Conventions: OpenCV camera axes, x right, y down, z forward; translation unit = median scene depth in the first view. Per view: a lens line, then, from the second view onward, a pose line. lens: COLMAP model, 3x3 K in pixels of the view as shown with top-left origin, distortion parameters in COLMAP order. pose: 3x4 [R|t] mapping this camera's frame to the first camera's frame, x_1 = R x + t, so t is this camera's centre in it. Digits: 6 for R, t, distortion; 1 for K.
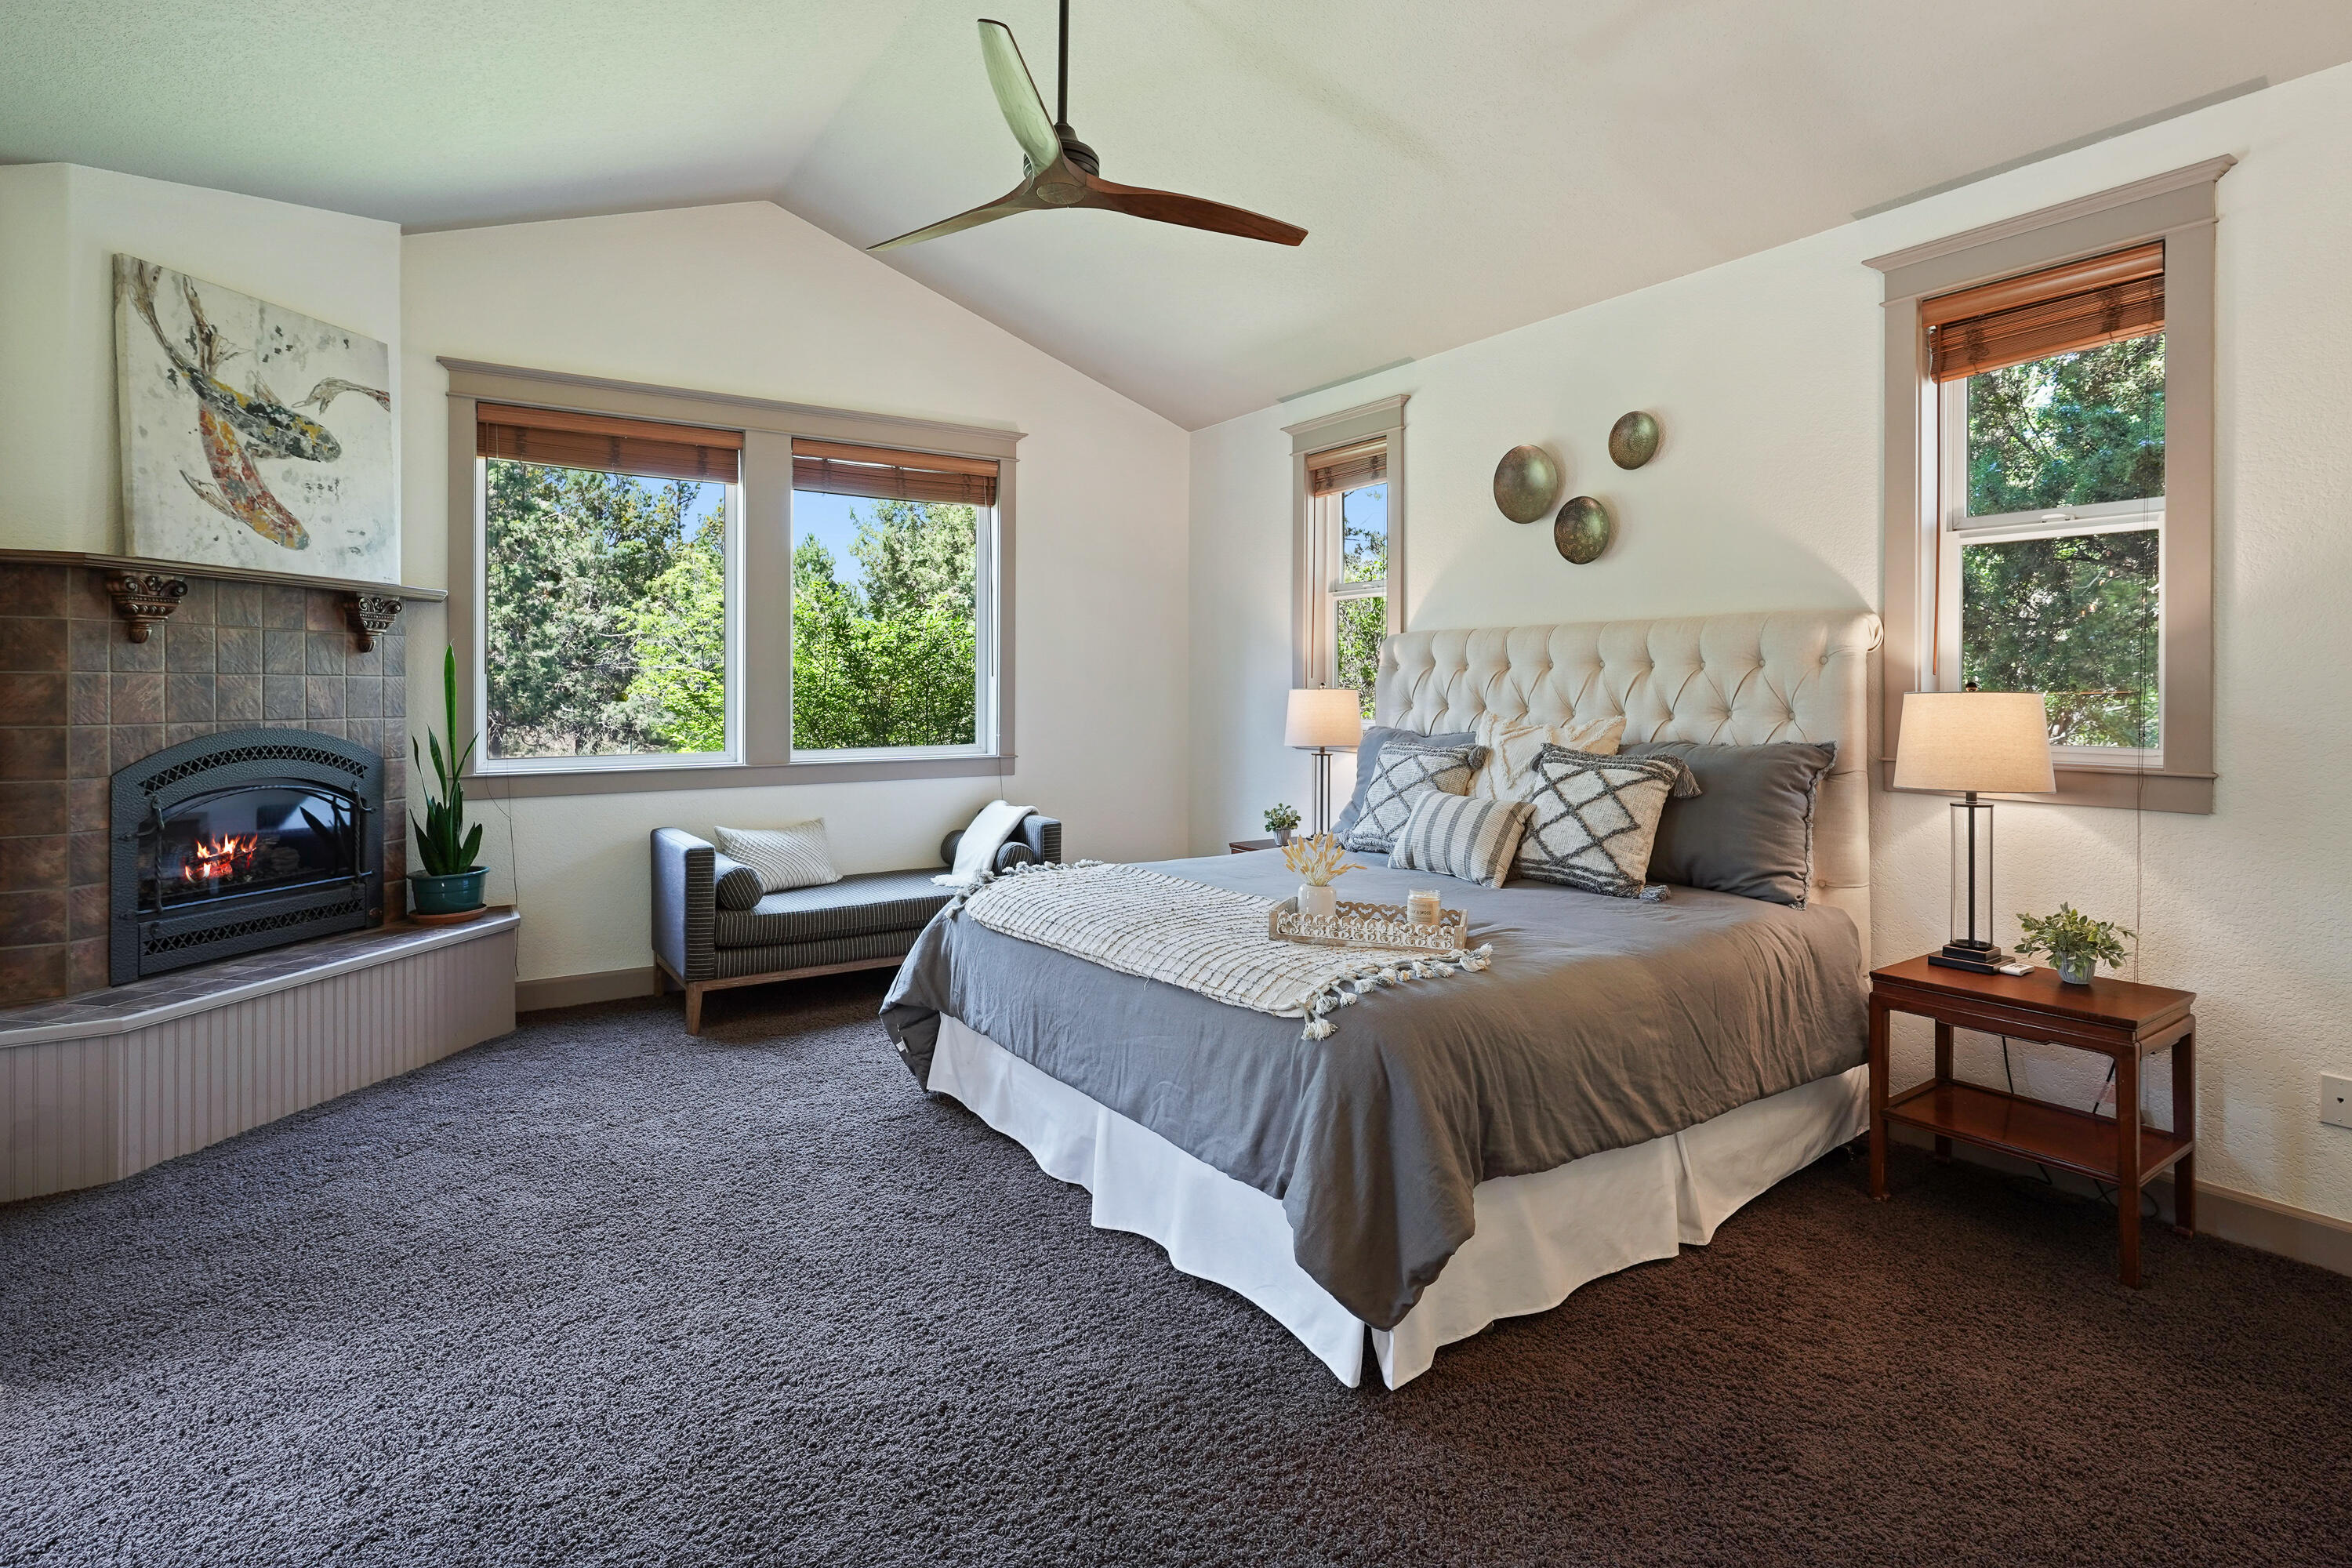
lens RADIAL K [[1165.8, 0, 1179.6], [0, 1165.8, 698.4], [0, 0, 1]] dist [-0.002256, 0.001428]
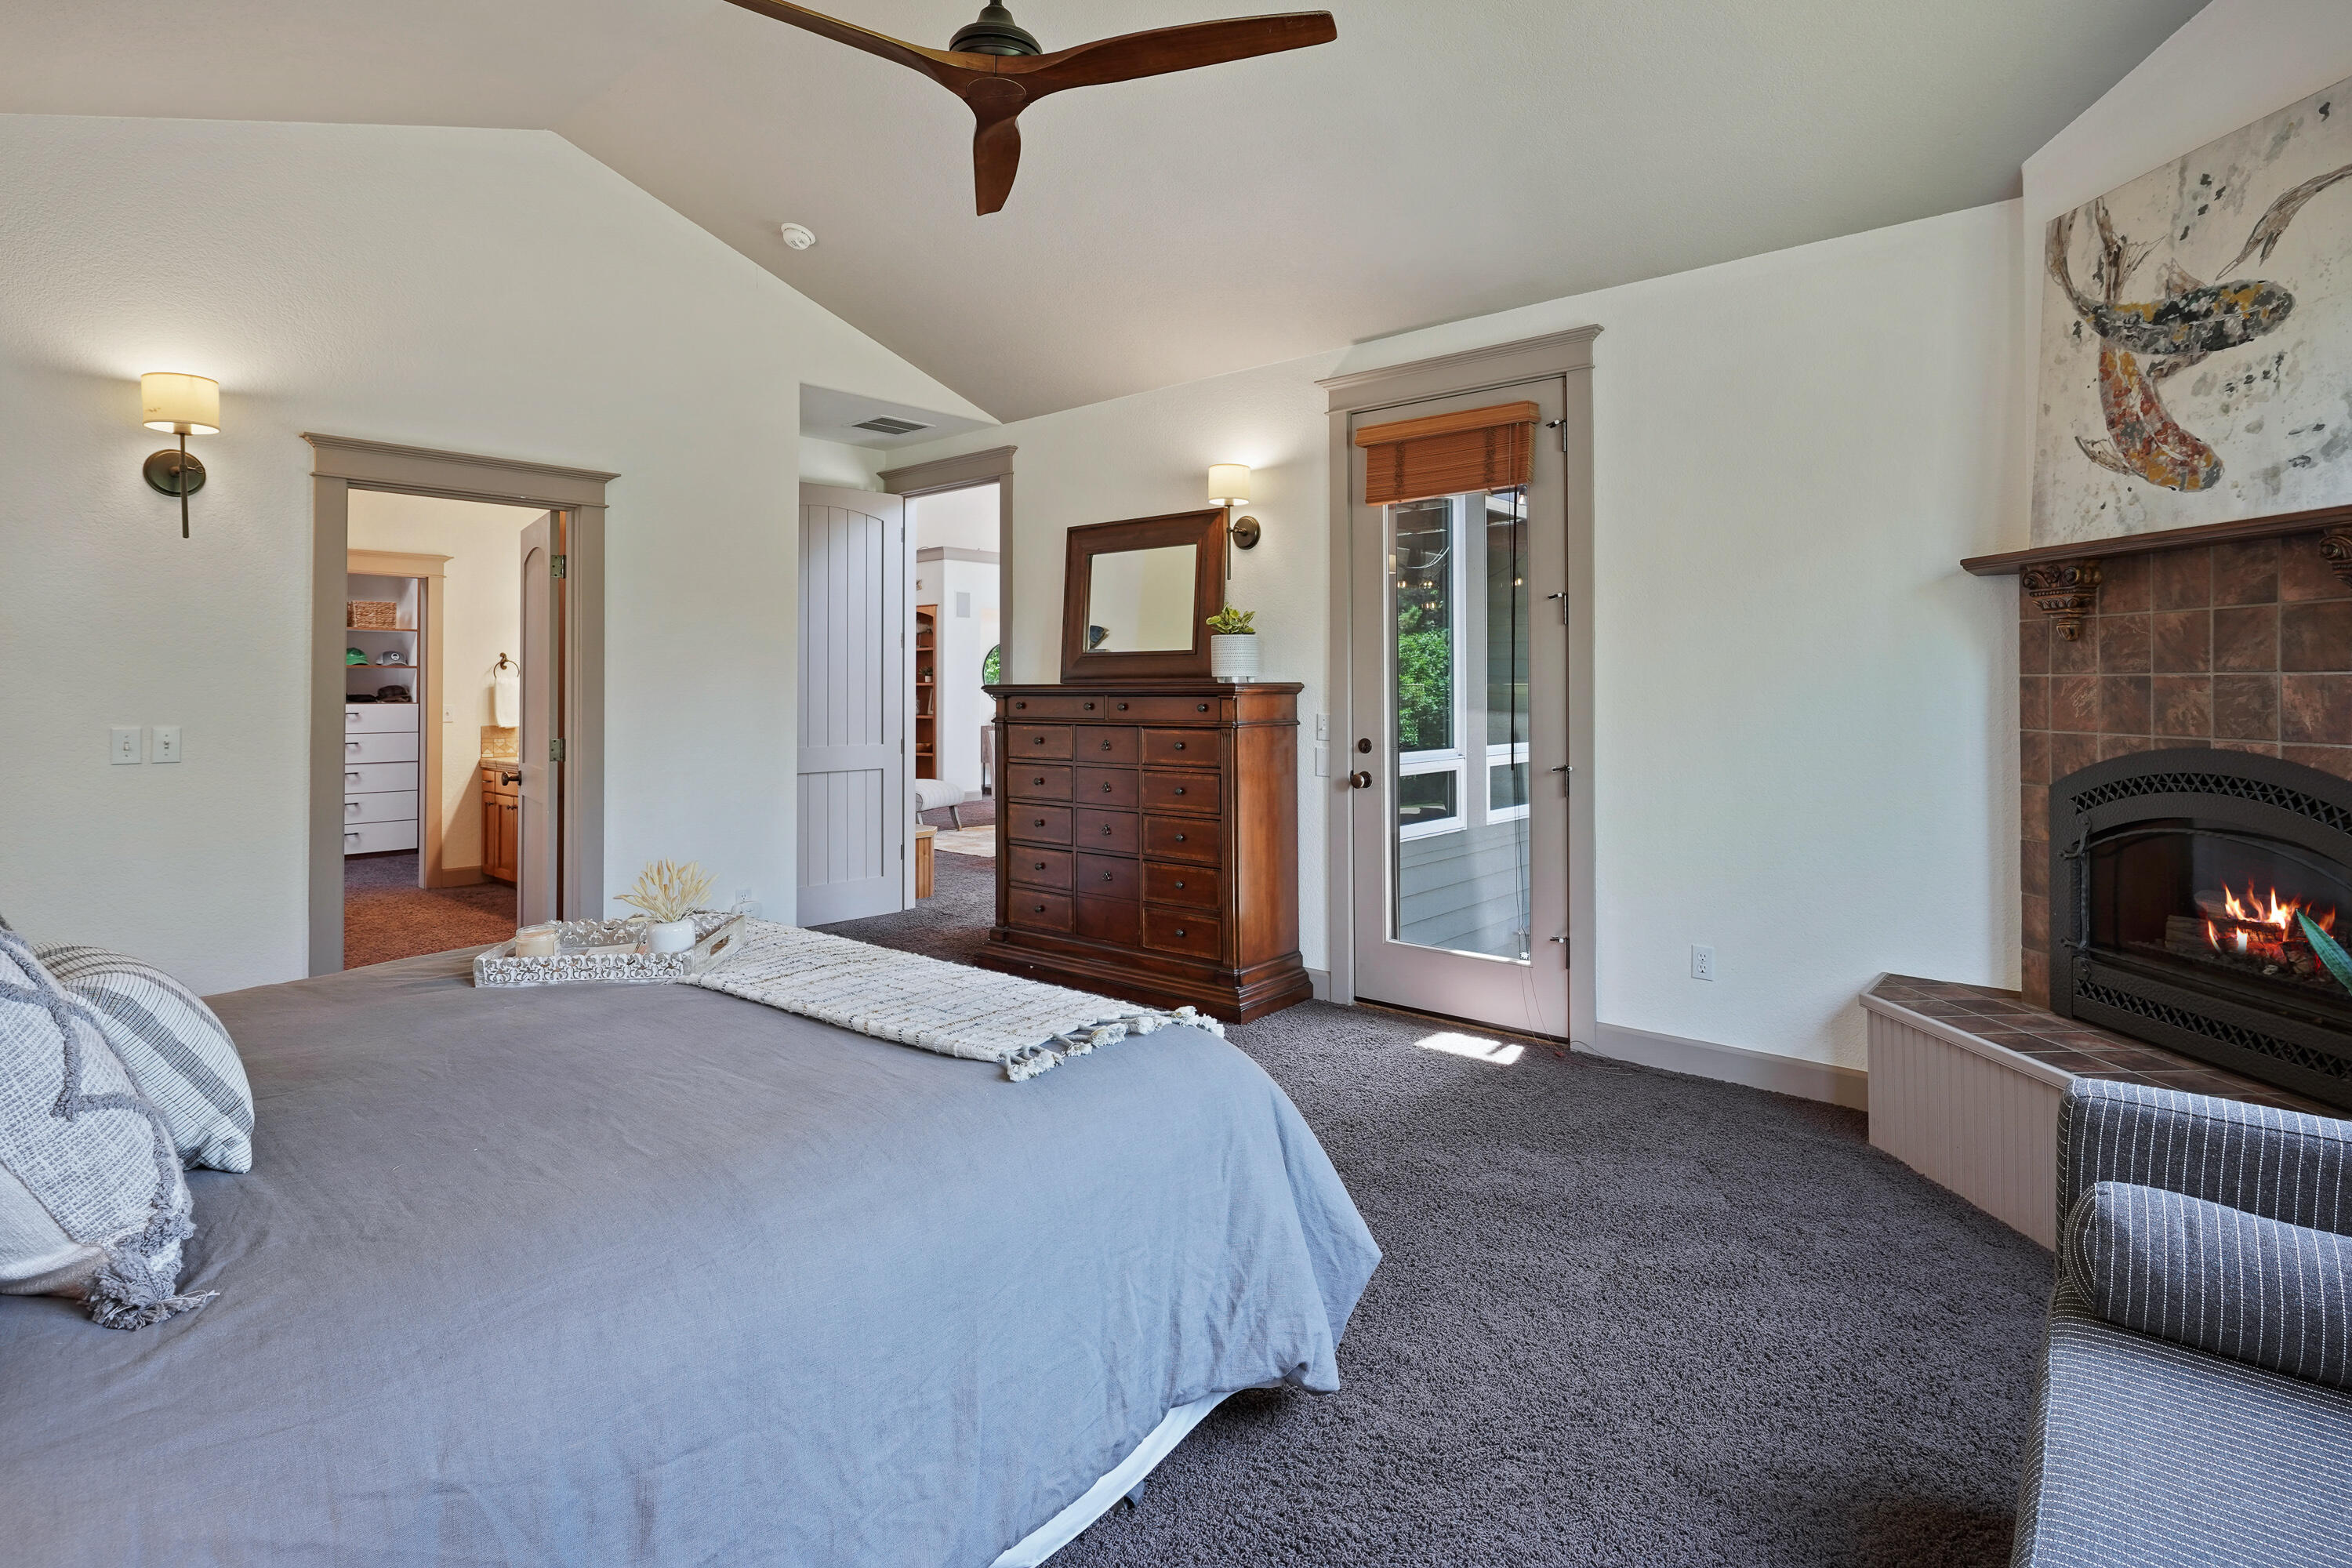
lens RADIAL K [[1165.8, 0, 1179.6], [0, 1165.8, 698.4], [0, 0, 1]] dist [-0.002256, 0.001428]
pose [[-0.959548, 0.002520, -0.281533, 0.013620], [-0.002341, 0.999854, 0.016927, -0.015618], [0.281534, 0.016902, -0.959402, 1.537978]]
